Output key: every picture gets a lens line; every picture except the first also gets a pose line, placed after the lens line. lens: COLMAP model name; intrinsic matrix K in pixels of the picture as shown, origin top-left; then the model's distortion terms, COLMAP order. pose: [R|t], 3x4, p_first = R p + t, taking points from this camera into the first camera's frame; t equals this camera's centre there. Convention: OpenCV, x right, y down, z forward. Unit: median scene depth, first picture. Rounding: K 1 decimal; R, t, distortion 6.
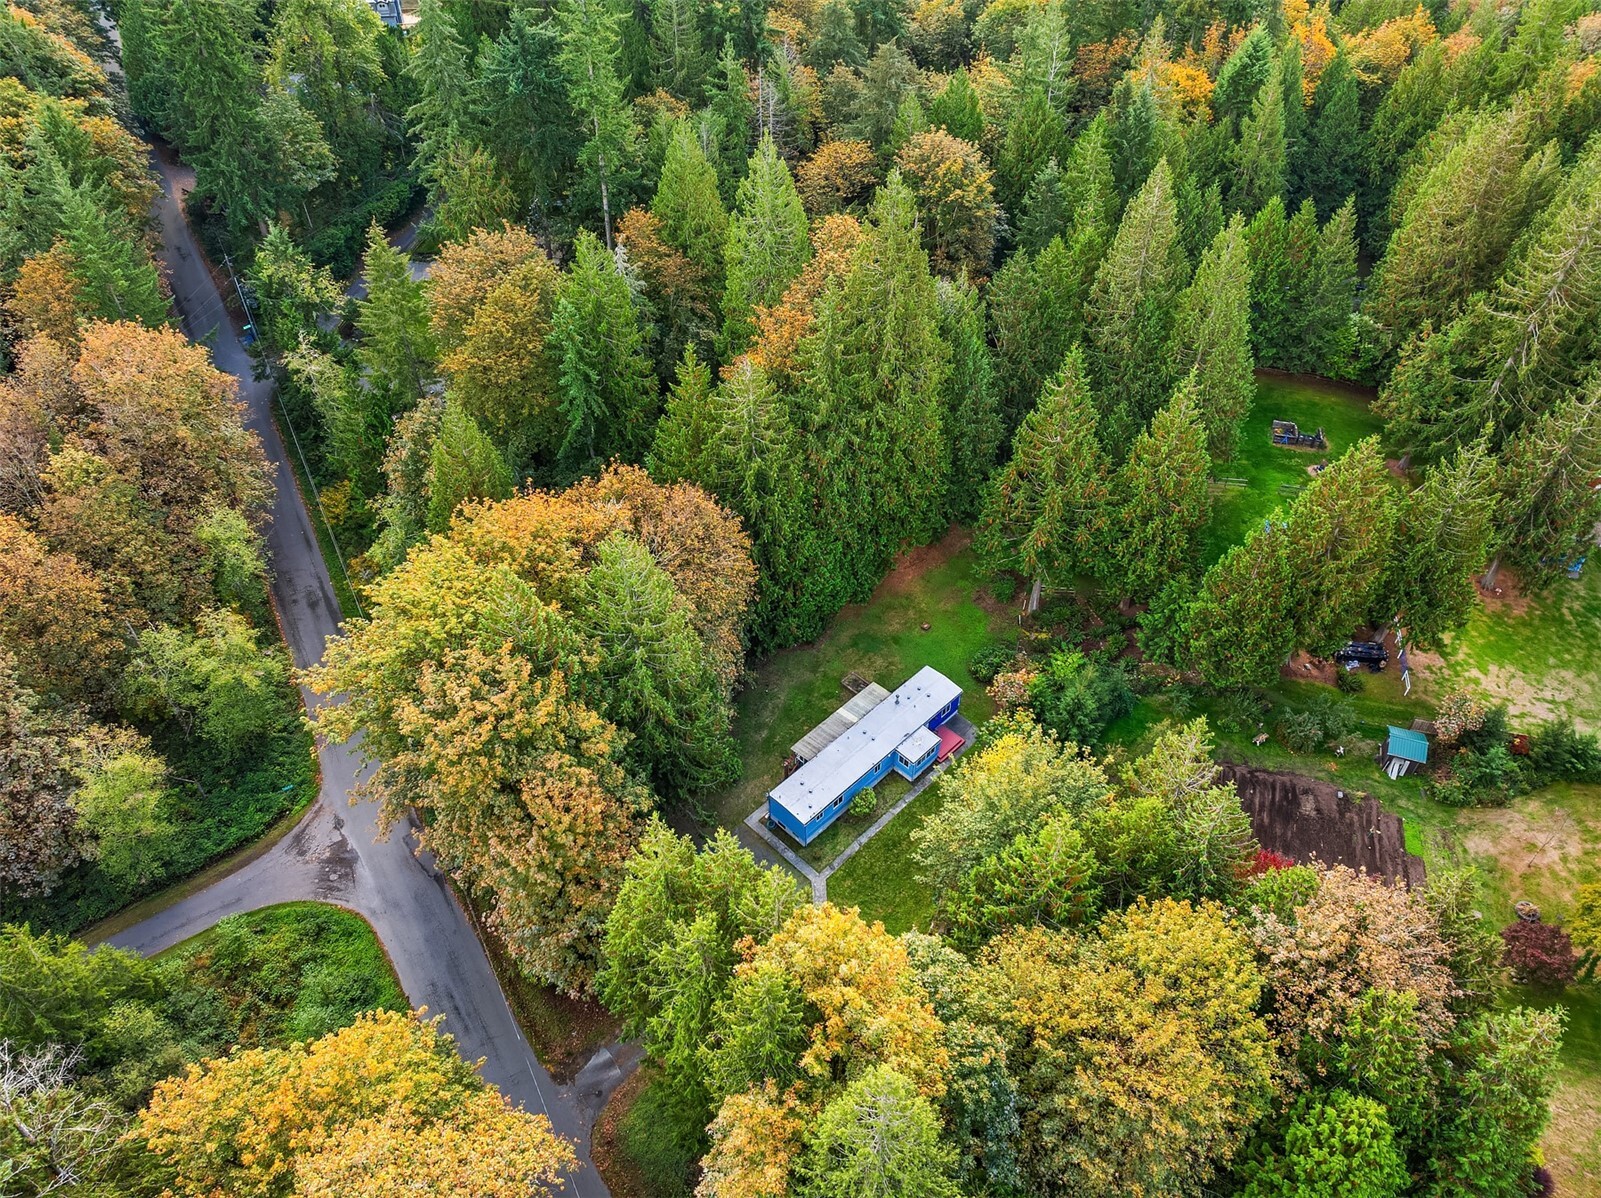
lens RADIAL K [[1124.1, 0, 797.3], [0, 1124.1, 598.2], [0, 0, 1]] dist [-0.038968, -0.001652]
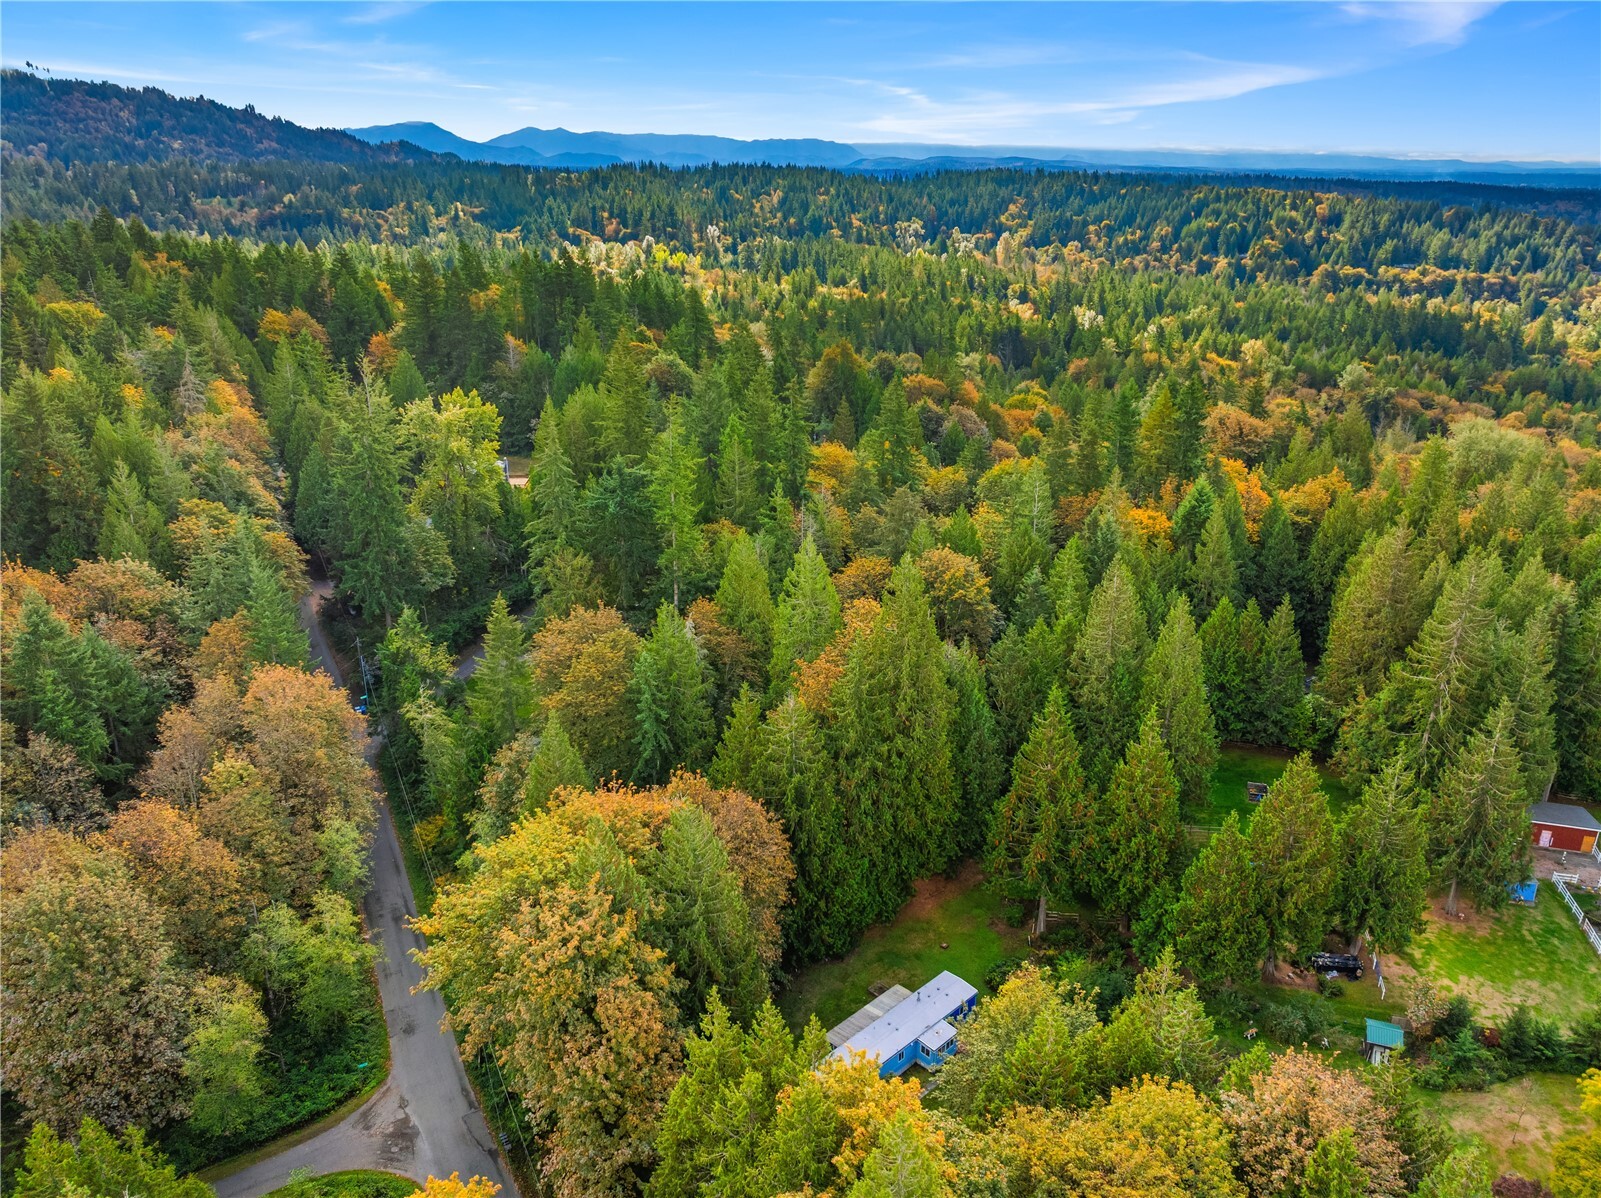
lens RADIAL K [[1124.1, 0, 797.3], [0, 1124.1, 598.2], [0, 0, 1]] dist [-0.038968, -0.001652]
pose [[0.999563, 0.009245, -0.028095, -0.003200], [-0.019602, 0.918396, -0.395177, 0.163354], [0.022148, 0.395555, 0.918175, -0.167843]]
